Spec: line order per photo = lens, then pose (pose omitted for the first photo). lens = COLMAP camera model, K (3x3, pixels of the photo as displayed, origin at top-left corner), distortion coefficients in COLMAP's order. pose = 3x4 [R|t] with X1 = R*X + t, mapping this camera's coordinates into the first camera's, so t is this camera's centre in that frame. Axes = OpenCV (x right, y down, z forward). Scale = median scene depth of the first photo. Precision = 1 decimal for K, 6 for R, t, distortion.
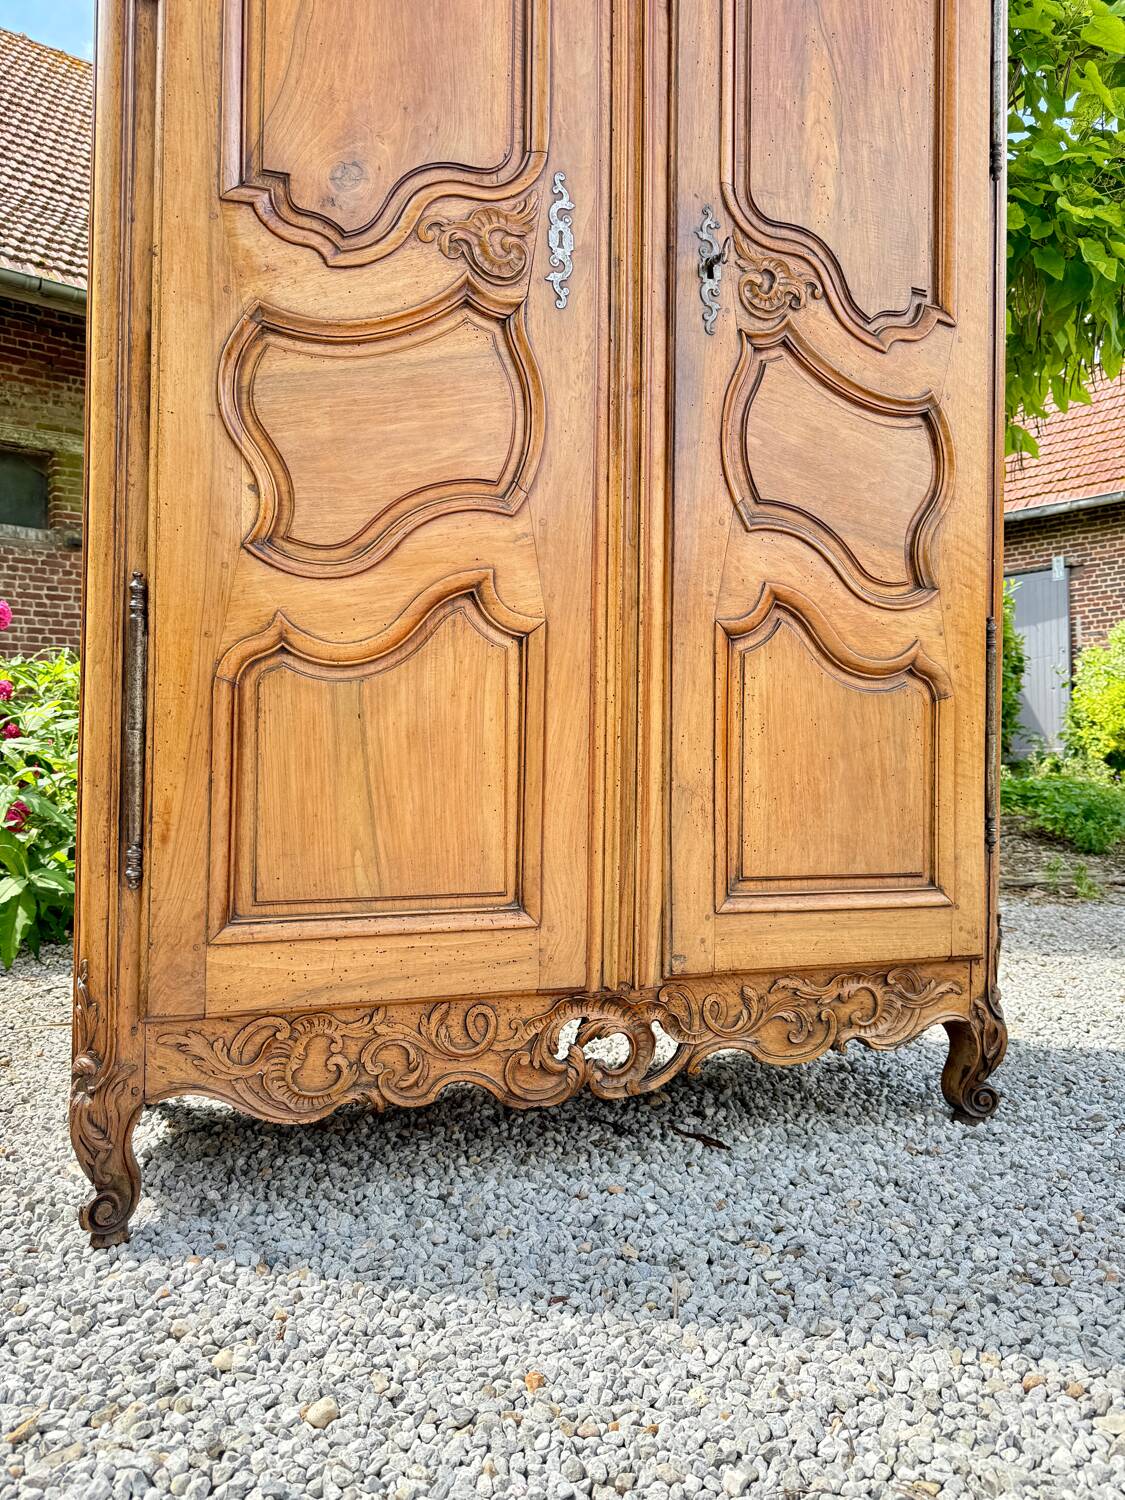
lens RADIAL K [[1061.7, 0, 558.6], [0, 1061.7, 743.3], [0, 0, 1]] dist [0.046291, -0.057152]
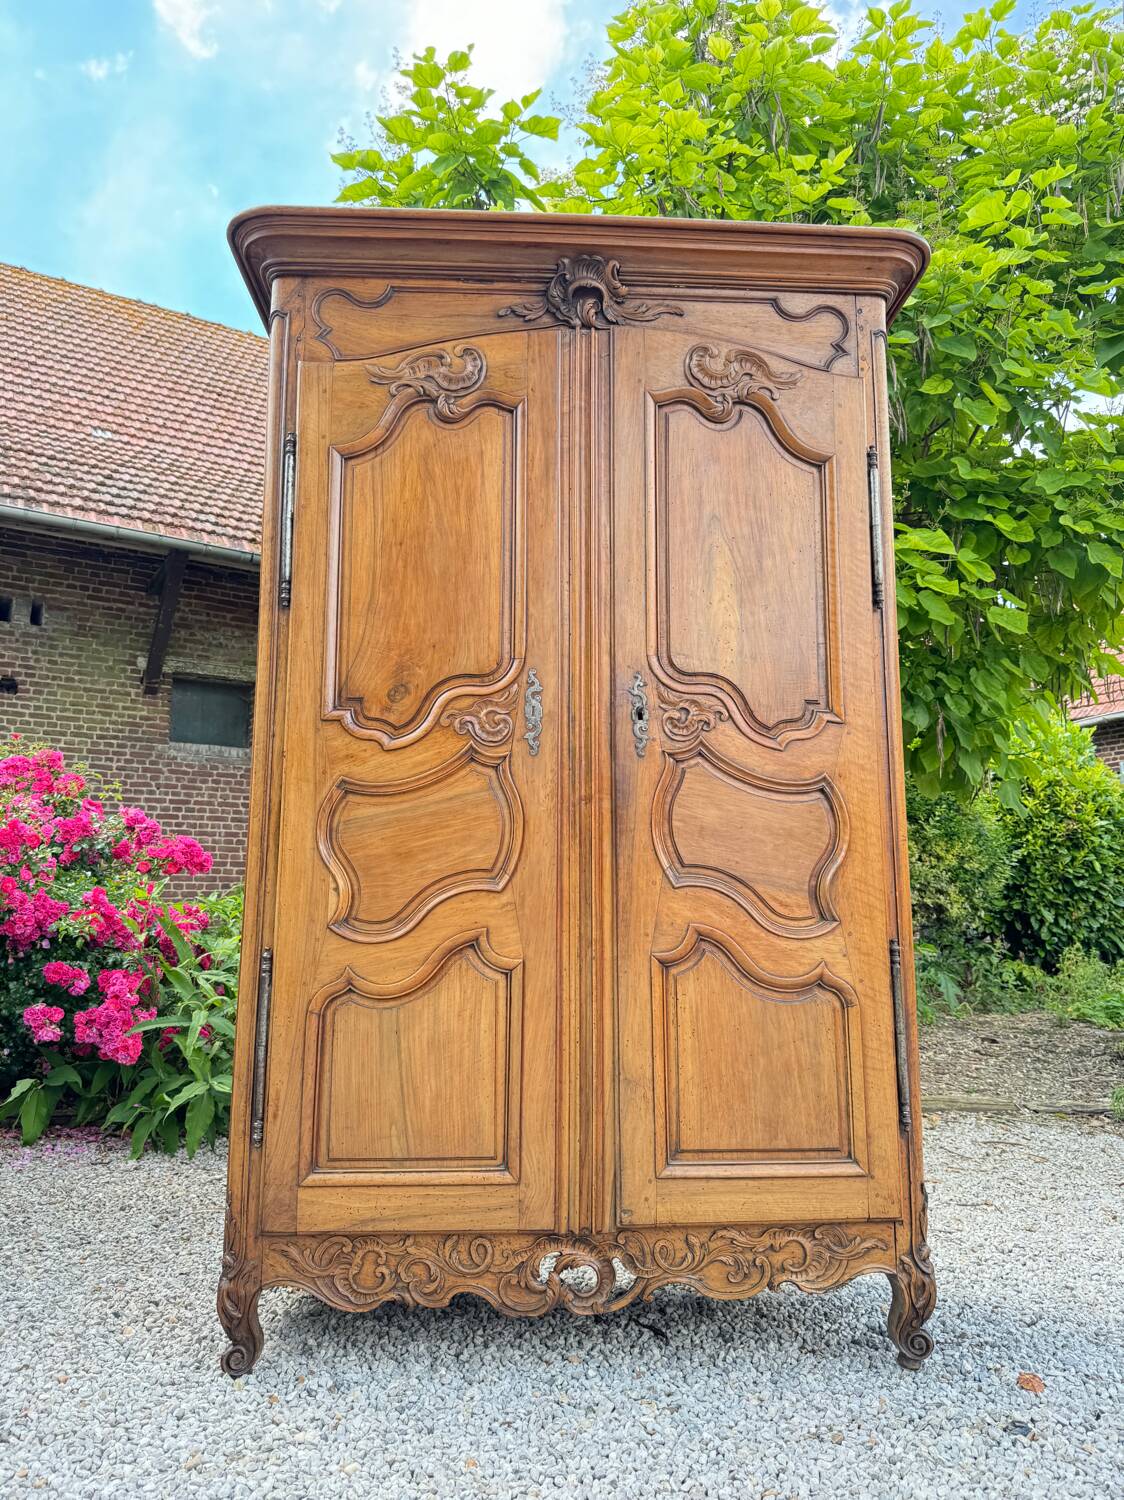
lens RADIAL K [[1061.7, 0, 565.5], [0, 1061.7, 748.1], [0, 0, 1]] dist [0.046291, -0.057152]
pose [[0.959409, -0.055101, -0.276583, 0.461199], [0.010885, 0.987232, -0.158918, -0.170572], [0.281808, 0.149457, 0.947759, -0.425325]]
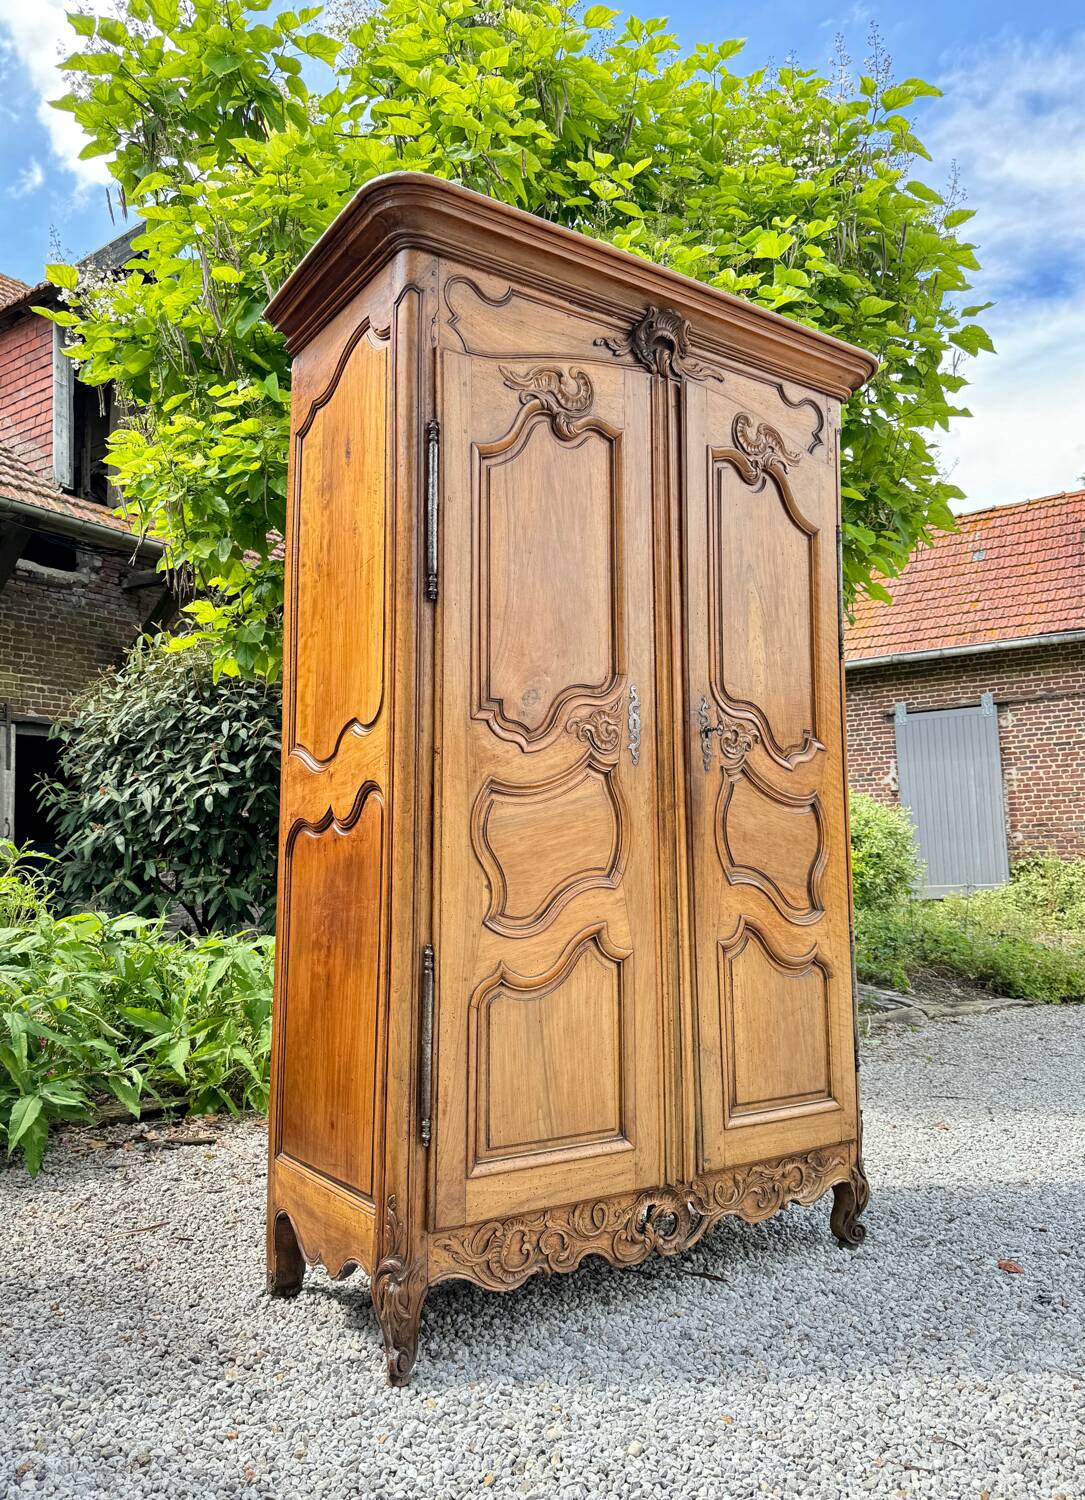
lens RADIAL K [[1058.7, 0, 507.0], [0, 1058.7, 742.2], [0, 0, 1]] dist [0.043343, -0.061930]
pose [[0.971160, 0.020136, 0.237577, -0.584986], [0.007363, 0.993419, -0.114296, -0.247216], [-0.238315, 0.112749, 0.964621, -0.560379]]
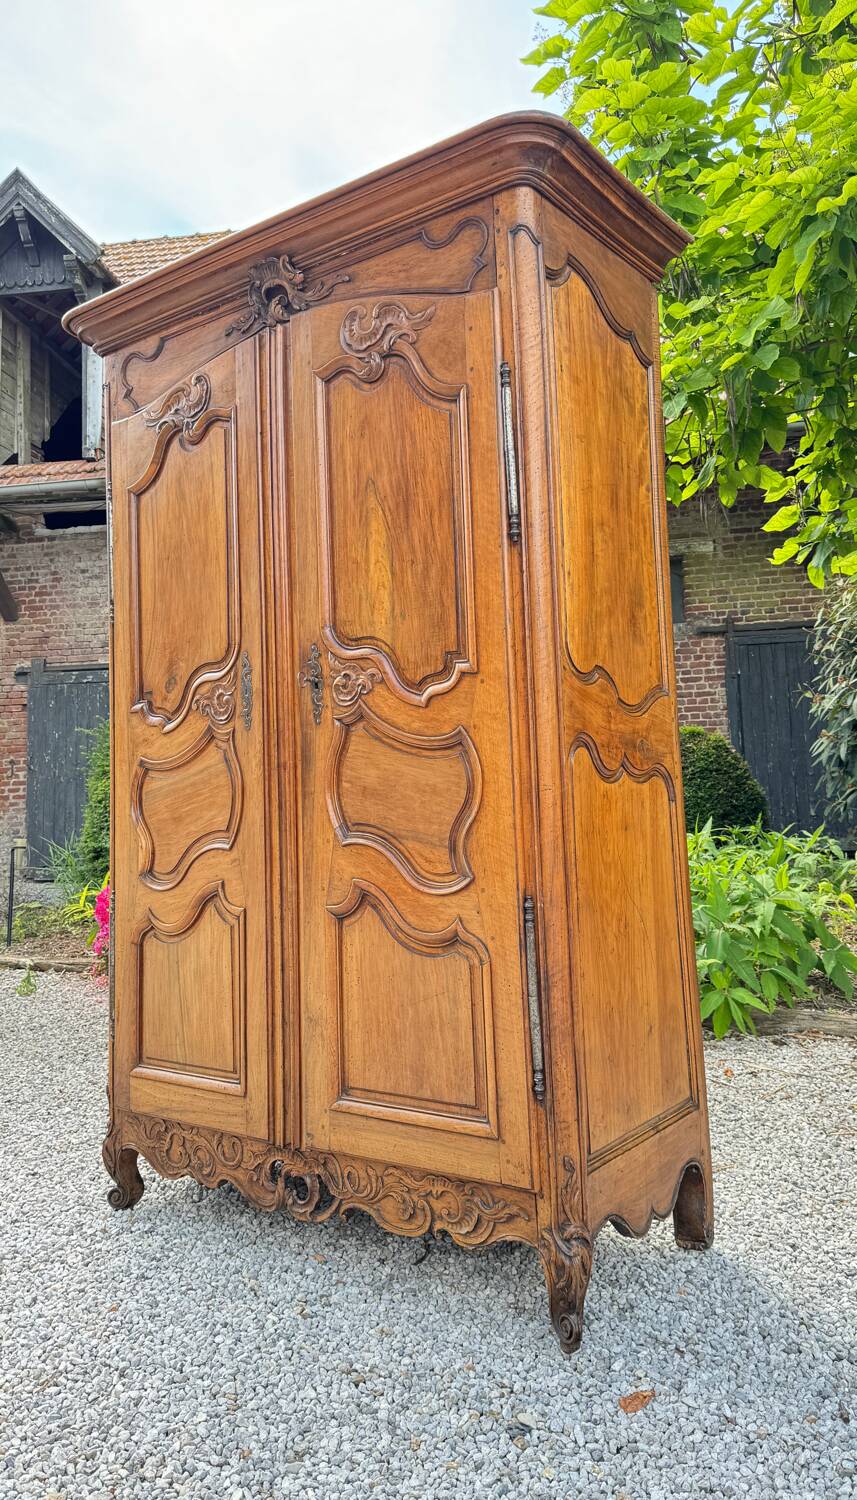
lens RADIAL K [[1122.1, 0, 442.4], [0, 1122.1, 656.1], [0, 0, 1]] dist [0.044614, -0.038085]
pose [[0.552471, -0.127297, -0.823754, 1.685141], [0.049246, 0.991528, -0.120195, -0.283053], [0.832076, 0.025838, 0.554060, 0.240040]]
